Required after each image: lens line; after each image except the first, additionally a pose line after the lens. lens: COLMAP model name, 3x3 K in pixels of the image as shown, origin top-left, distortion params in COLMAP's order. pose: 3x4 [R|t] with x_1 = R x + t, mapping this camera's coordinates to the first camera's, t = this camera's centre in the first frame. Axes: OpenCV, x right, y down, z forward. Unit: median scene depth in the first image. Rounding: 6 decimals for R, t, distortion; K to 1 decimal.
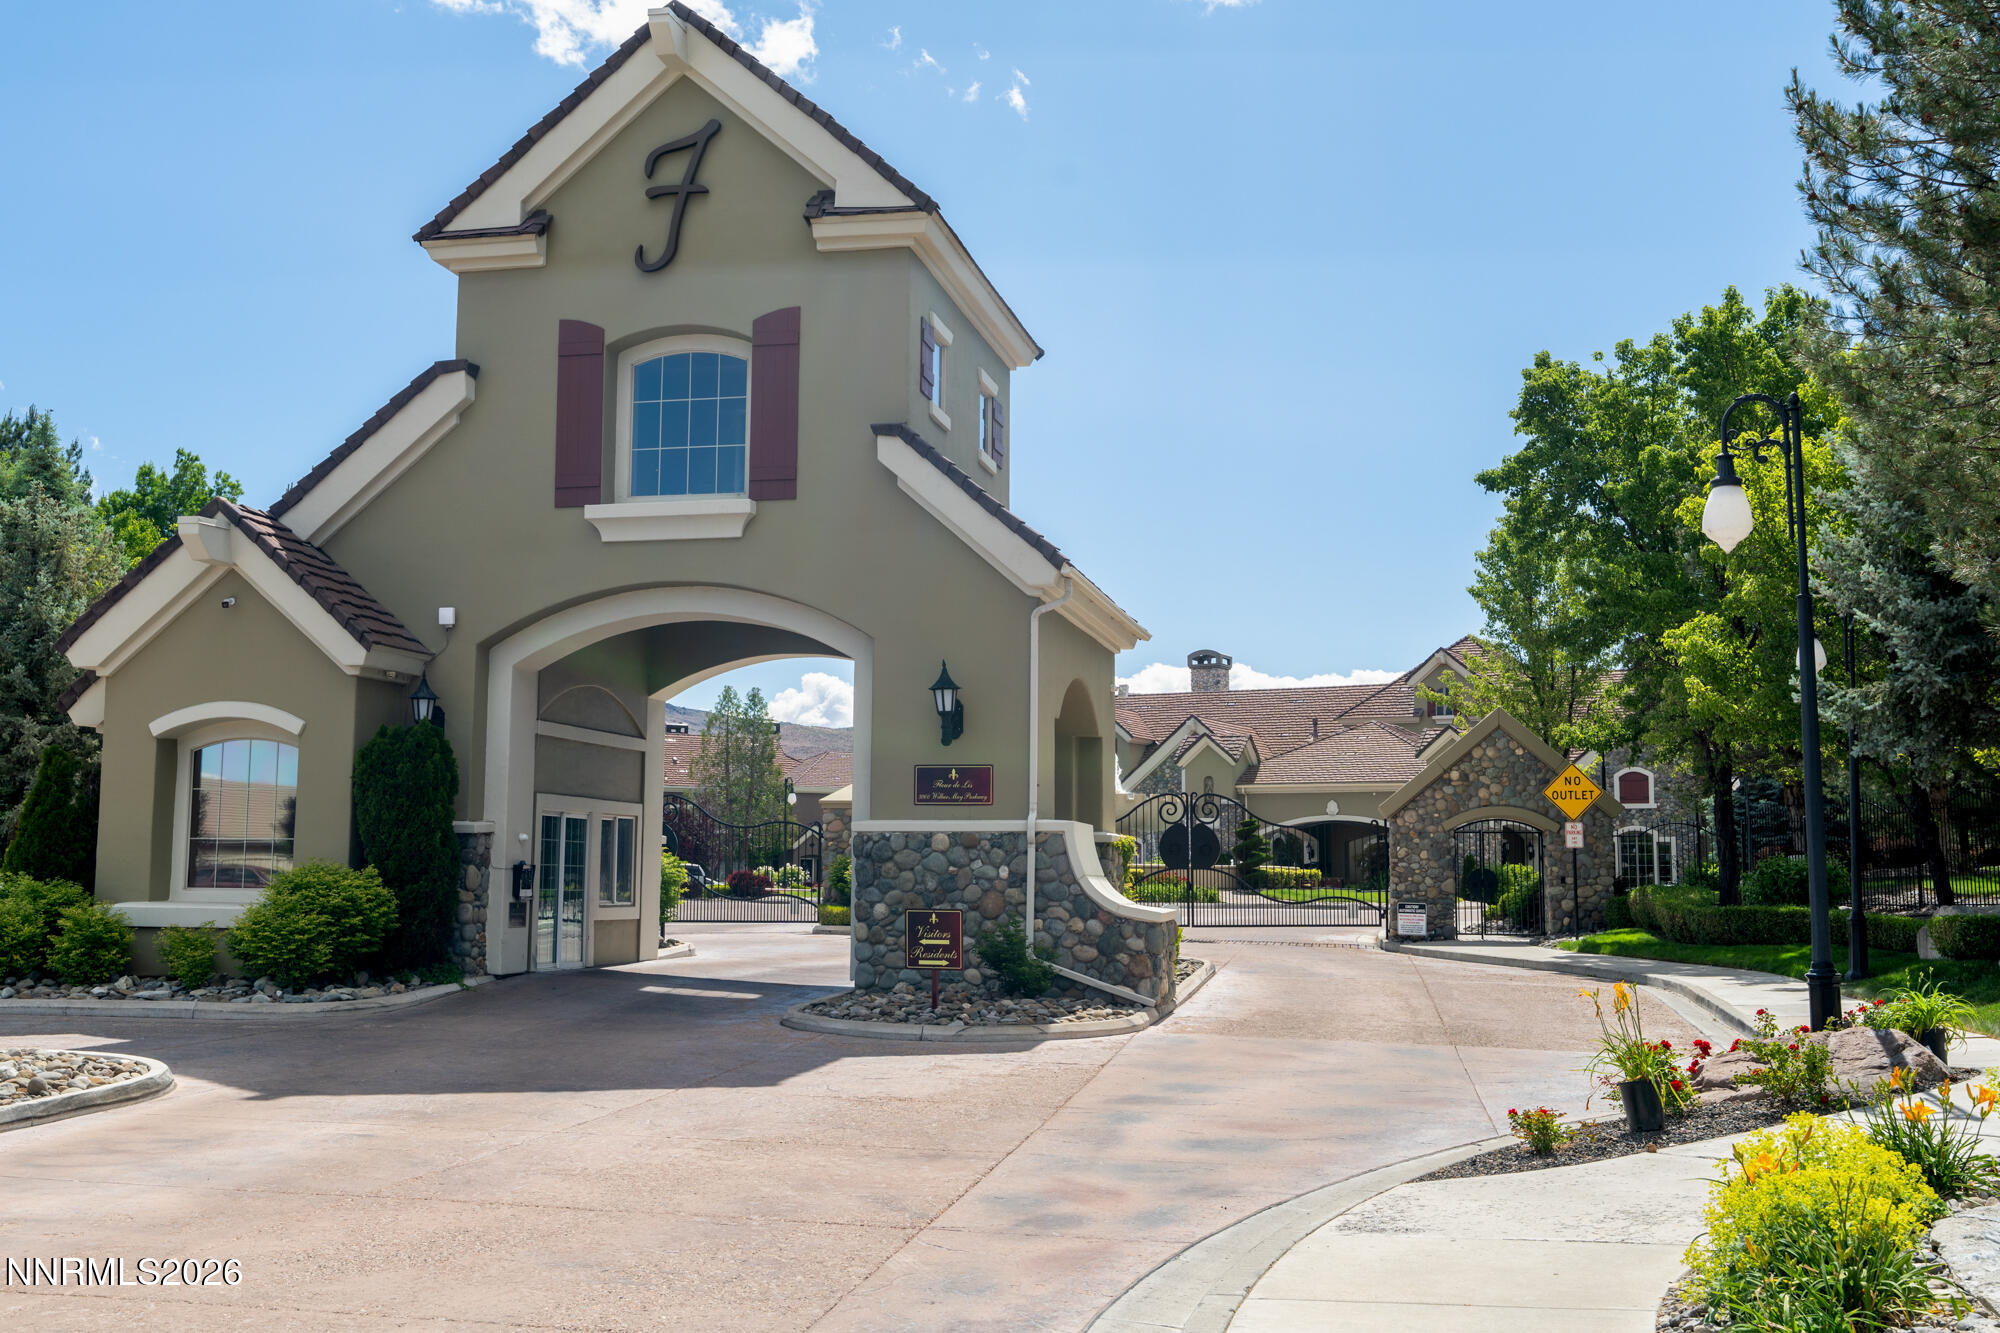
lens RADIAL K [[2003.8, 0, 998.6], [0, 2003.8, 660.8], [0, 0, 1]] dist [-0.012333, 0.000000]
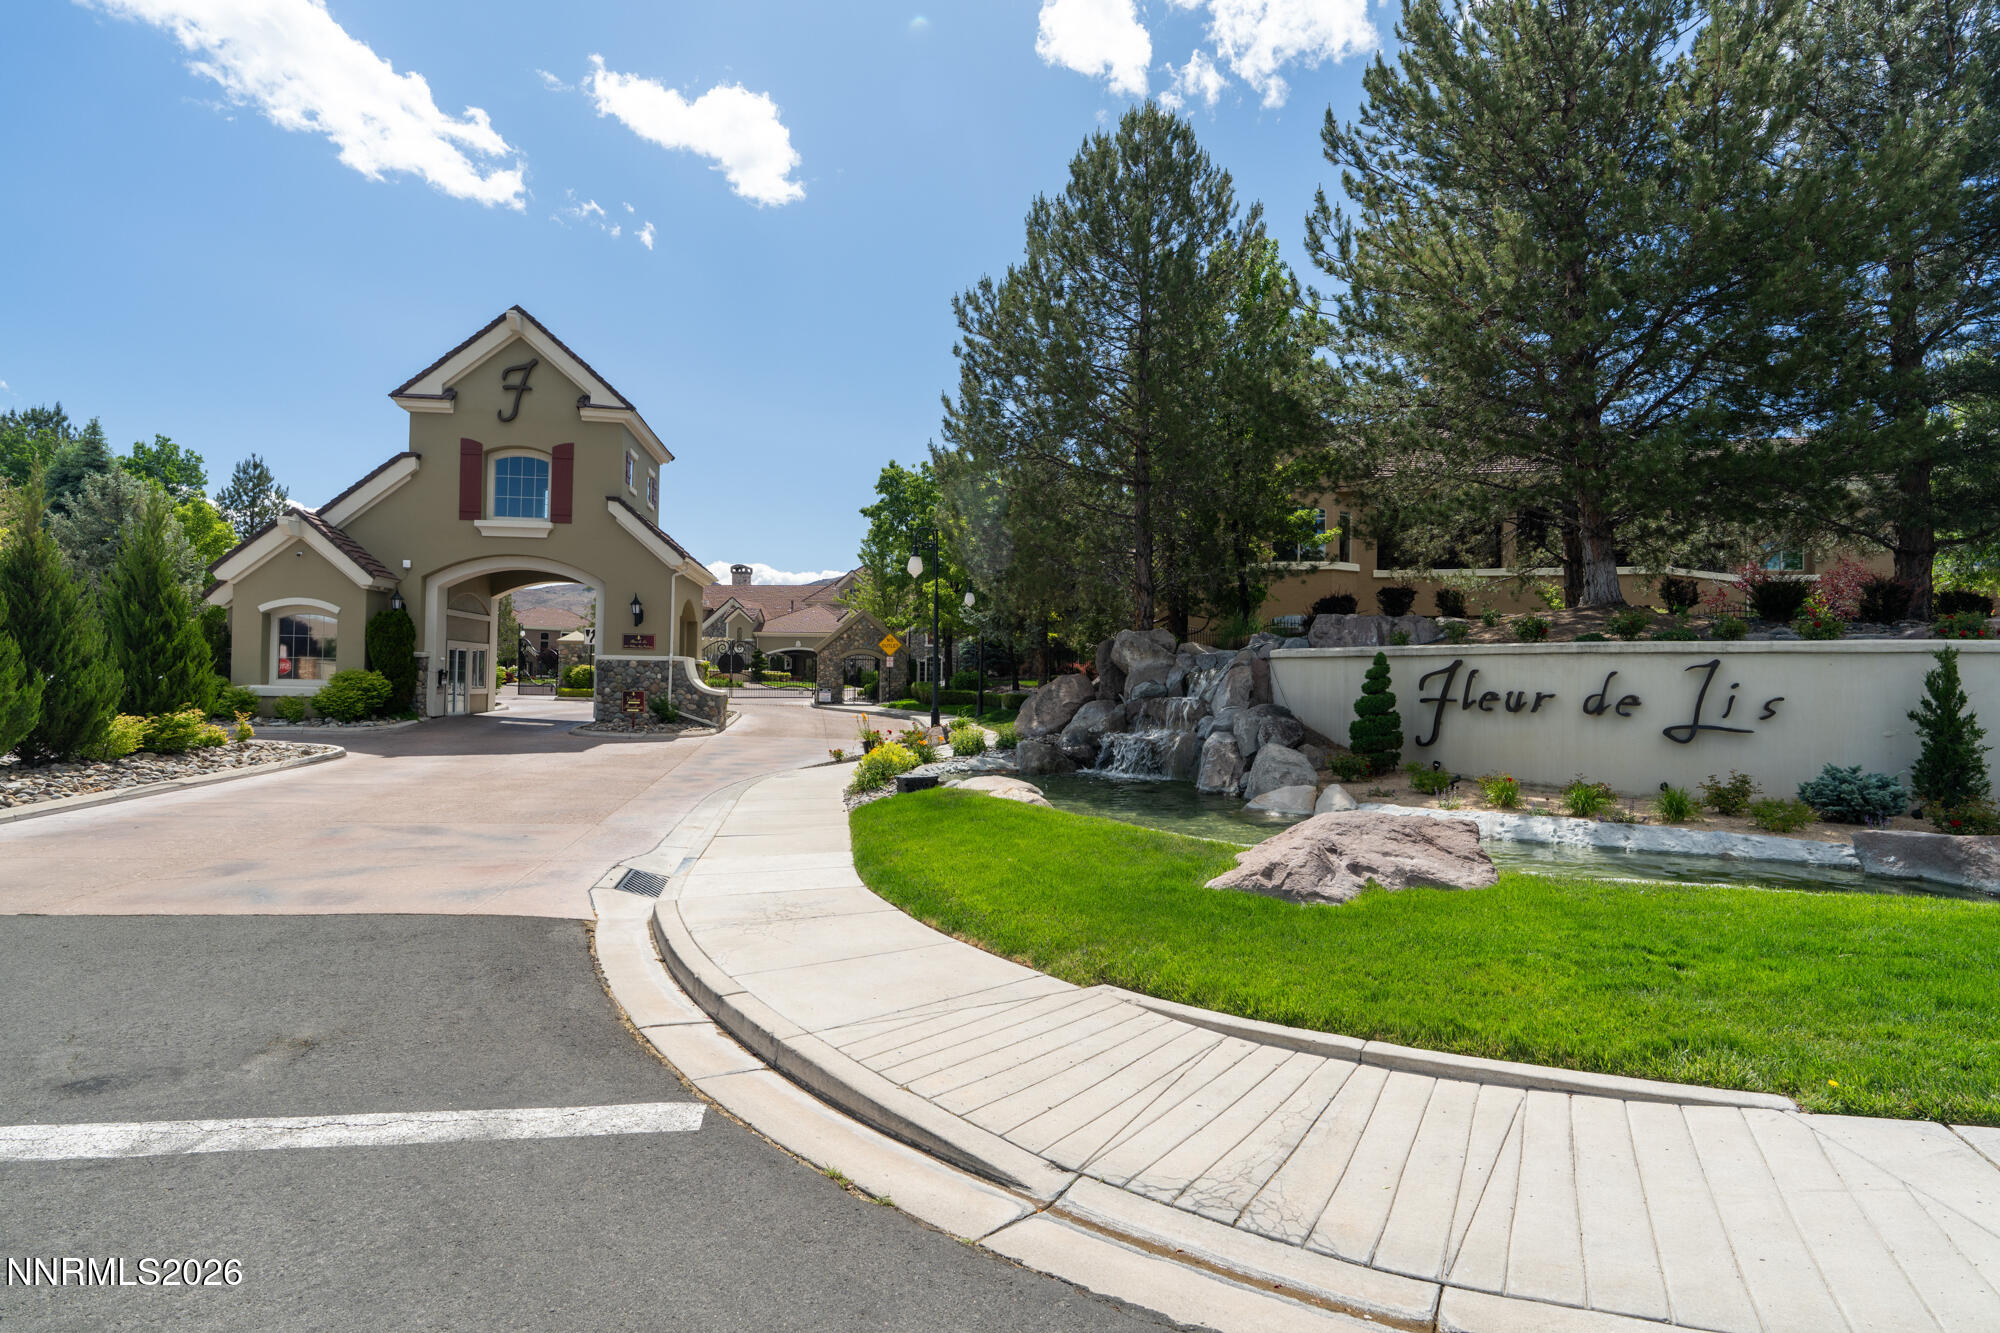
lens RADIAL K [[996.8, 0, 1007.6], [0, 996.8, 656.7], [0, 0, 1]] dist [-0.005459, -0.000143]
pose [[0.932808, 0.017810, 0.359934, -0.037898], [-0.050027, 0.995507, 0.080391, -0.041964], [-0.356885, -0.092996, 0.929508, -0.328009]]
